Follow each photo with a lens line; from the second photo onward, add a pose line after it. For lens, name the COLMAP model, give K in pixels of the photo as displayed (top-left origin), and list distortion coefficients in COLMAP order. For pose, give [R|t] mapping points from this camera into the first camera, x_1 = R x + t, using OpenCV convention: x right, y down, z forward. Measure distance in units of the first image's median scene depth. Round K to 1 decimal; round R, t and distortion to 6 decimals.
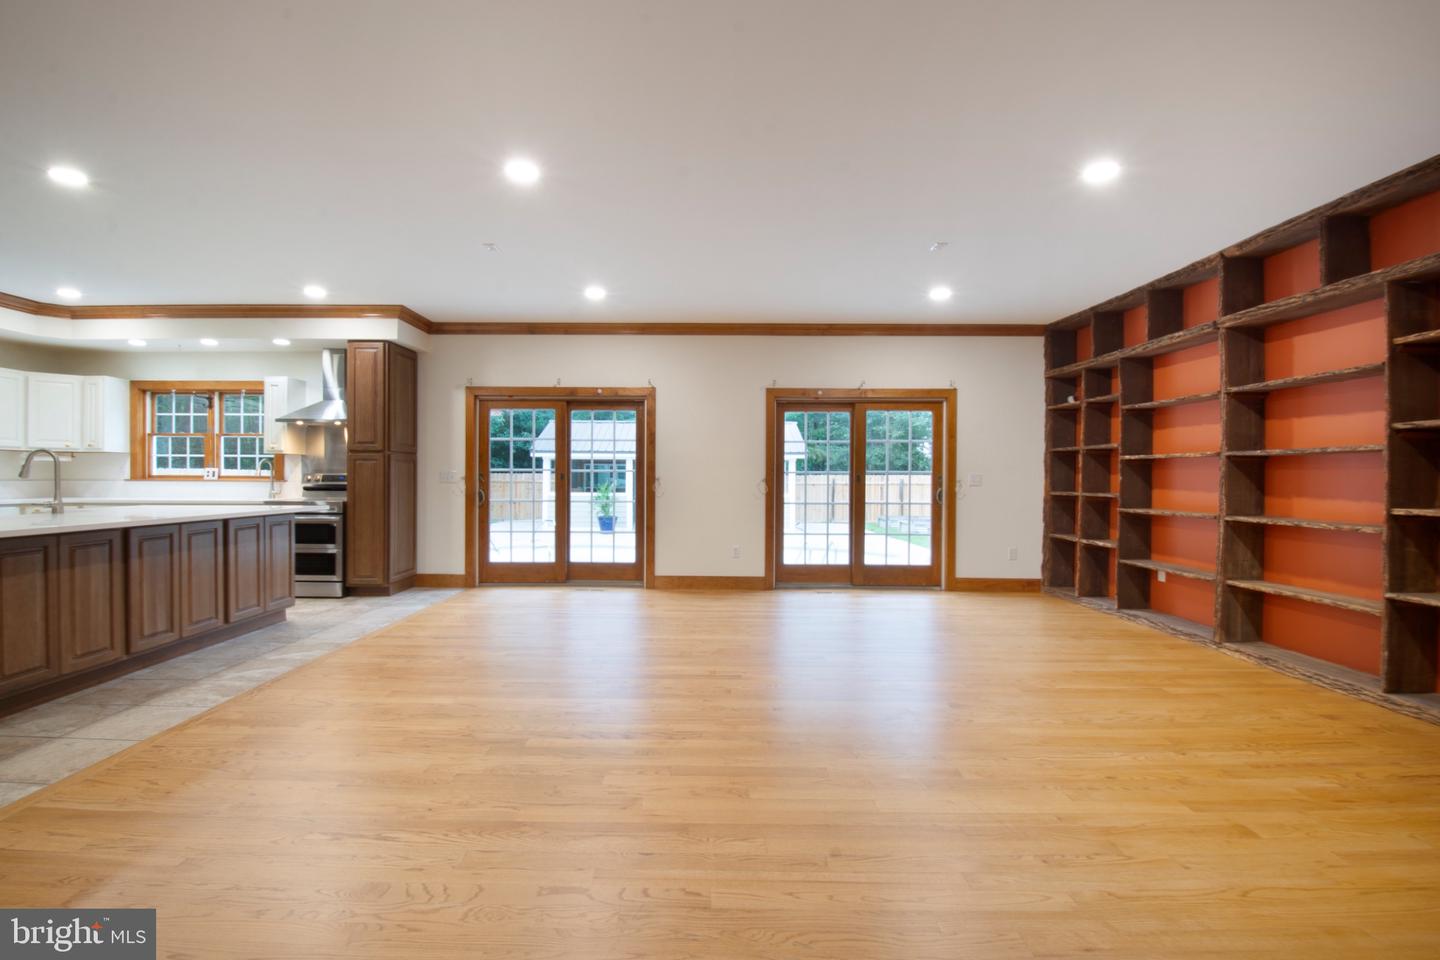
lens RADIAL K [[631.8, 0, 697.5], [0, 631.8, 481.5], [0, 0, 1]] dist [0.000518, -0.012739]
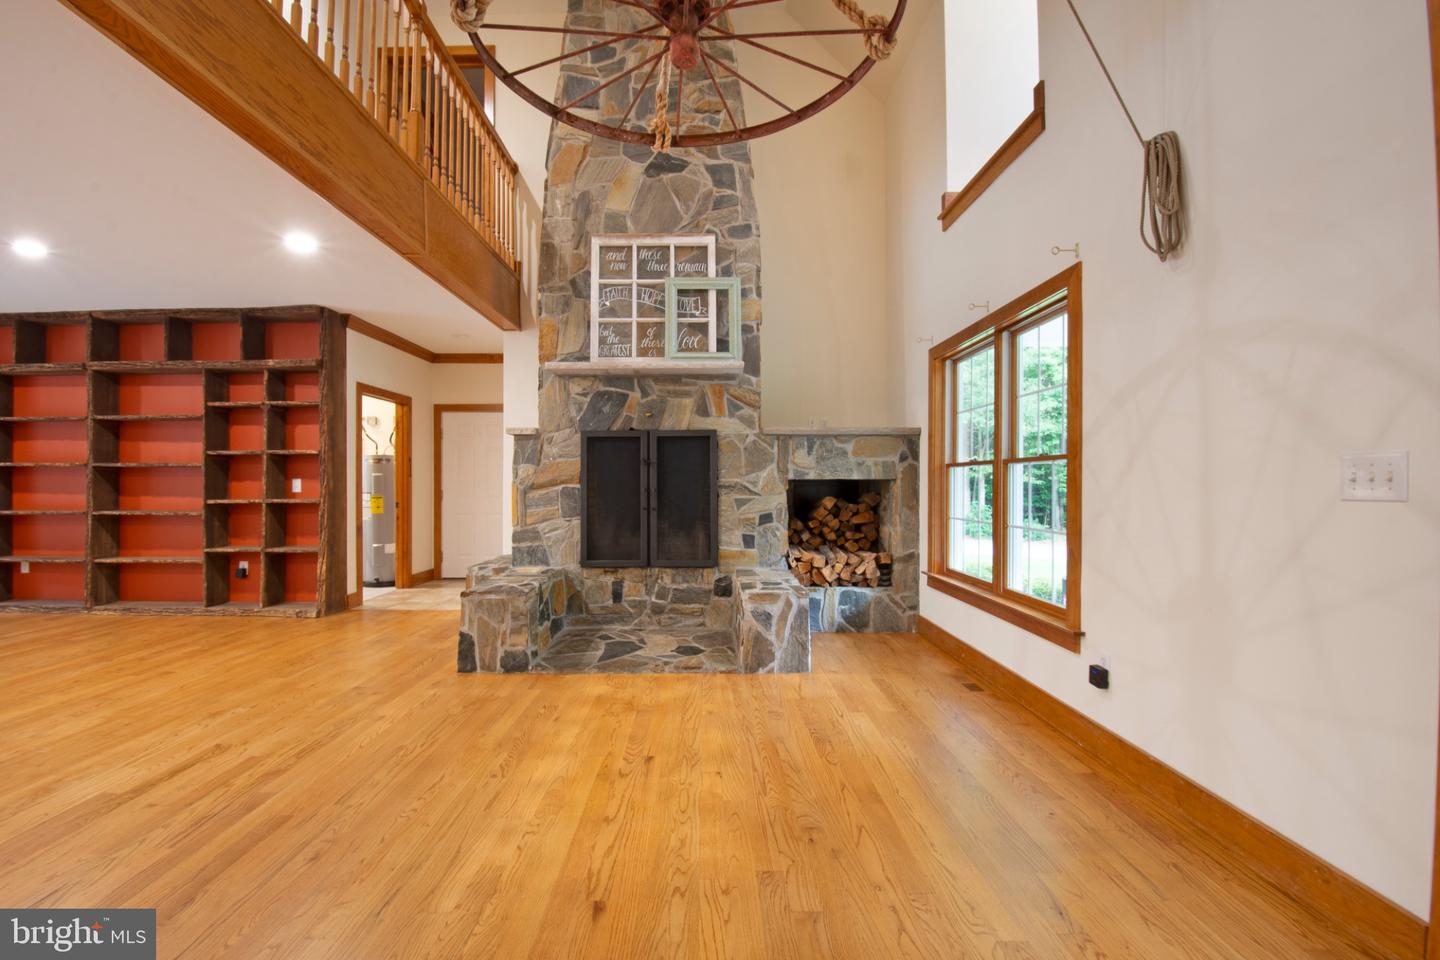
lens RADIAL K [[631.8, 0, 697.5], [0, 631.8, 481.5], [0, 0, 1]] dist [0.000518, -0.012739]
pose [[0.002961, -0.002650, 0.999992, -0.476387], [0.008661, 0.999959, 0.002624, -0.000866], [-0.999958, 0.008653, 0.002984, -0.283883]]
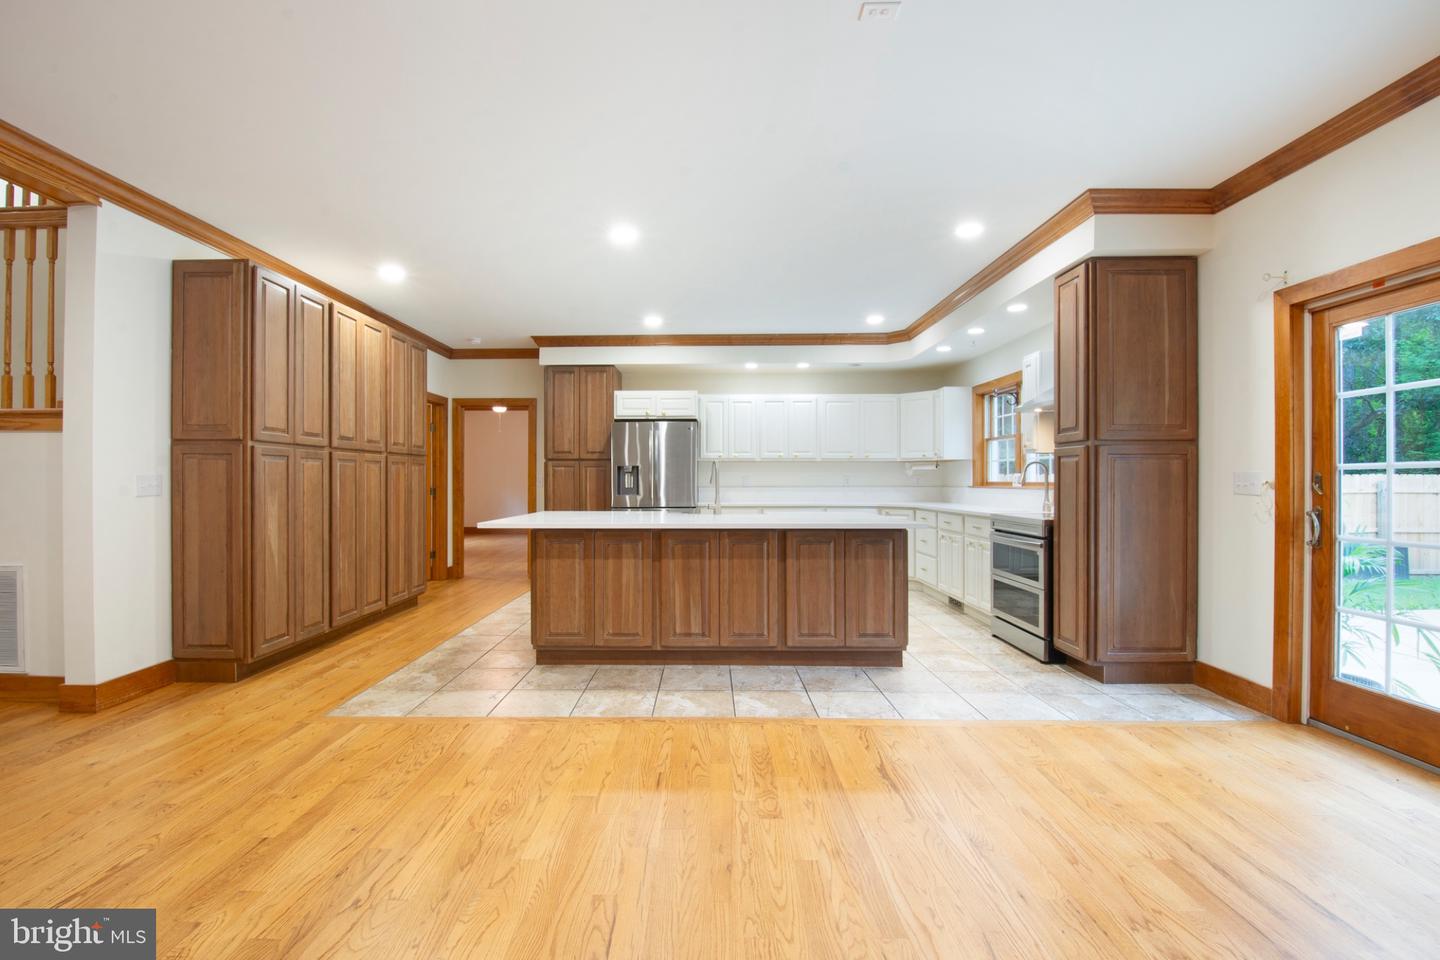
lens RADIAL K [[631.8, 0, 697.5], [0, 631.8, 481.5], [0, 0, 1]] dist [0.000518, -0.012739]
pose [[-0.009864, -0.004307, -0.999942, 0.159941], [-0.006226, 0.999972, -0.004245, -0.005537], [0.999932, 0.006184, -0.009890, 0.877382]]
